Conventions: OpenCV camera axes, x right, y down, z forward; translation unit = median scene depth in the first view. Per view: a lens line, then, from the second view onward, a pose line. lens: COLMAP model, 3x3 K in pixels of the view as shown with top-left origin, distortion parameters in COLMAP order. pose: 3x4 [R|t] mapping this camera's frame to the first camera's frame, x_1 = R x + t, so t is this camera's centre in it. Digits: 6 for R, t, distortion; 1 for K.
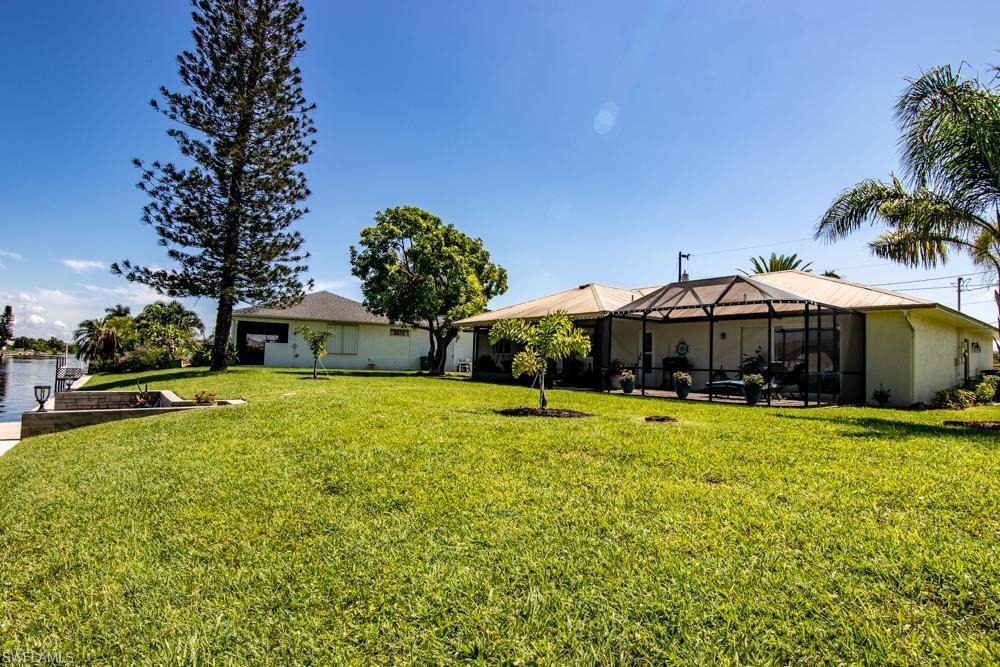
lens RADIAL K [[511.6, 0, 496.0], [0, 511.6, 337.5], [0, 0, 1]] dist [-0.003359, -0.014645]
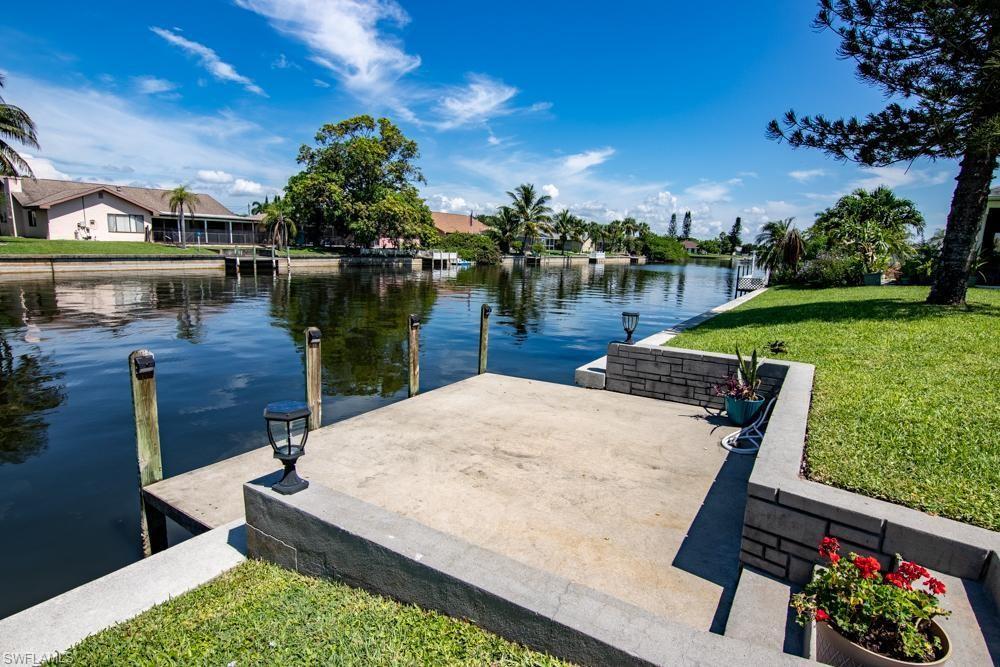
lens RADIAL K [[511.6, 0, 496.0], [0, 511.6, 337.5], [0, 0, 1]] dist [-0.003359, -0.014645]
pose [[0.349262, 0.148581, -0.925170, -0.157121], [0.024538, 0.985559, 0.167542, 0.002046], [0.936704, -0.081218, 0.340572, 0.279768]]
